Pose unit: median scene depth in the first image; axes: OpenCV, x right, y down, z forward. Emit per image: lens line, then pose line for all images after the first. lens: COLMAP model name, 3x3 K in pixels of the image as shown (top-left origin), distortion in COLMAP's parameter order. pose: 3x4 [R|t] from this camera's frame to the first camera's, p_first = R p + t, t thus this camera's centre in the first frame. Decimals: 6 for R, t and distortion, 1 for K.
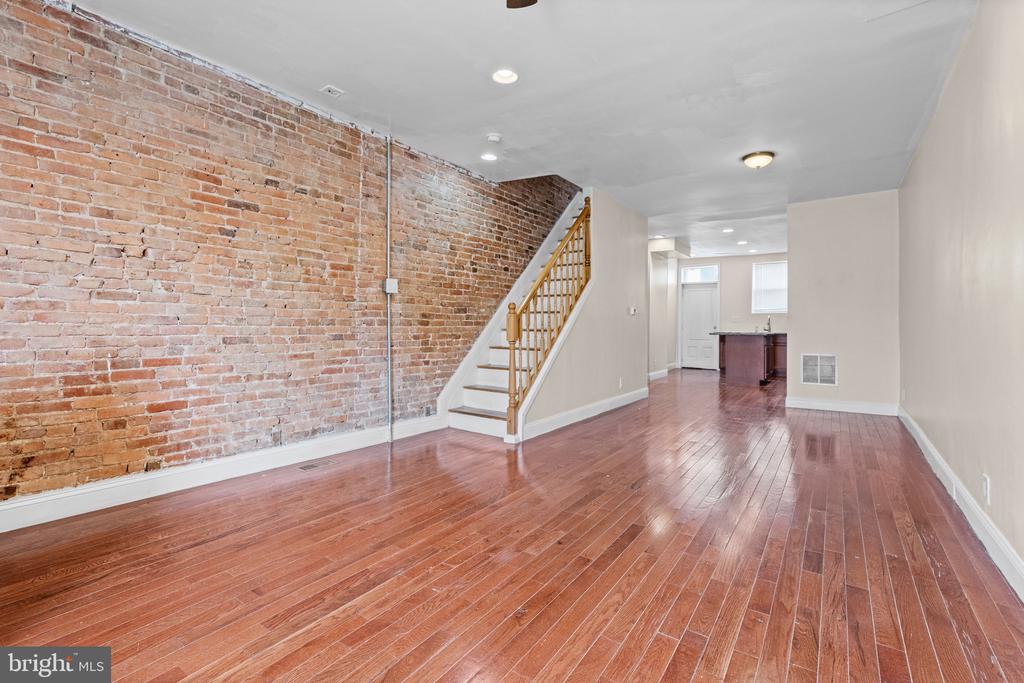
lens RADIAL K [[467.0, 0, 471.2], [0, 467.0, 320.4], [0, 0, 1]] dist [-0.001902, -0.000769]
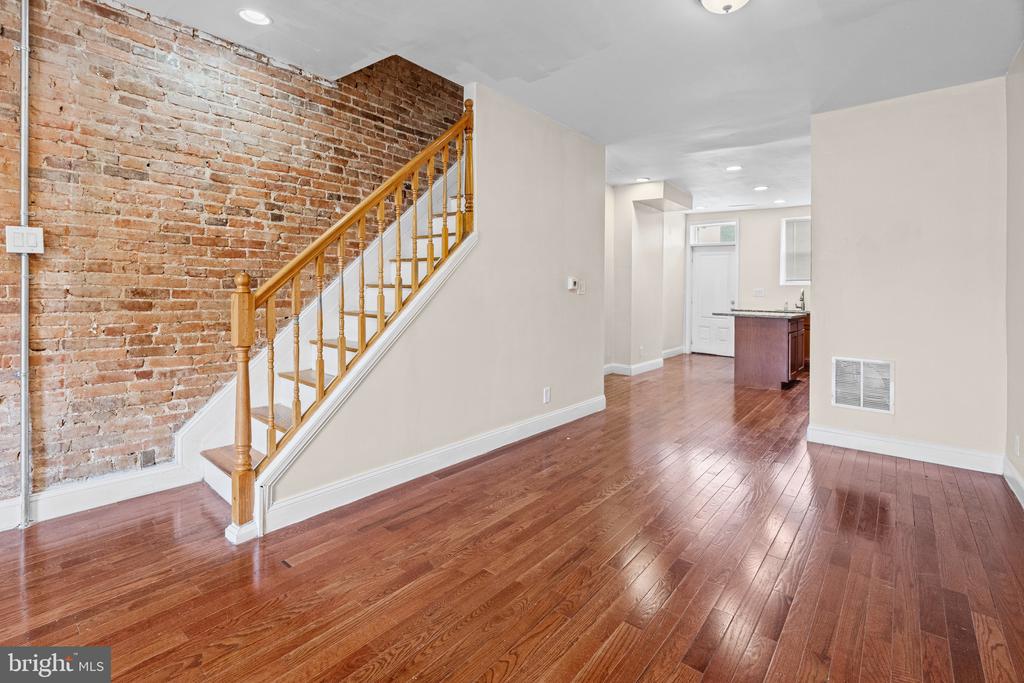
lens RADIAL K [[467.0, 0, 492.5], [0, 467.0, 281.4], [0, 0, 1]] dist [-0.001902, -0.000769]
pose [[0.998380, 0.010760, -0.055864, 0.327312], [-0.010973, 0.999934, -0.003507, -0.024688], [0.055823, 0.004114, 0.998432, 0.402465]]
